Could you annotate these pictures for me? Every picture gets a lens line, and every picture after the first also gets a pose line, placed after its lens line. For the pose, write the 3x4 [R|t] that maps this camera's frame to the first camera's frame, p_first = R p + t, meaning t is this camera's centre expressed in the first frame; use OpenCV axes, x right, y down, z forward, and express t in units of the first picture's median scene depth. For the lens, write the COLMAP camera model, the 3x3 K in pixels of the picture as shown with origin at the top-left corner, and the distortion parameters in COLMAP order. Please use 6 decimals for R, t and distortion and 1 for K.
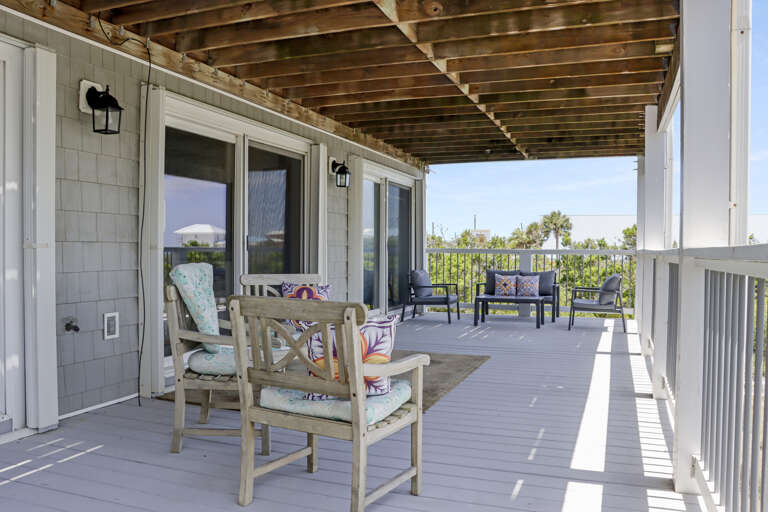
lens RADIAL K [[643.5, 0, 382.9], [0, 643.5, 253.7], [0, 0, 1]] dist [-0.146224, 0.086470]
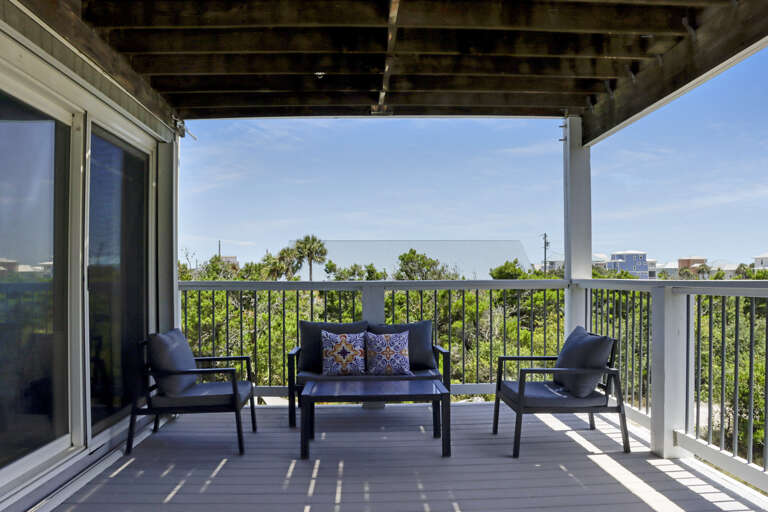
lens RADIAL K [[643.5, 0, 385.6], [0, 643.5, 261.2], [0, 0, 1]] dist [-0.146224, 0.086470]
pose [[0.920388, -0.001441, 0.391003, 0.022785], [0.013513, 0.999513, -0.028126, -0.008084], [-0.390772, 0.031170, 0.919960, 0.488027]]
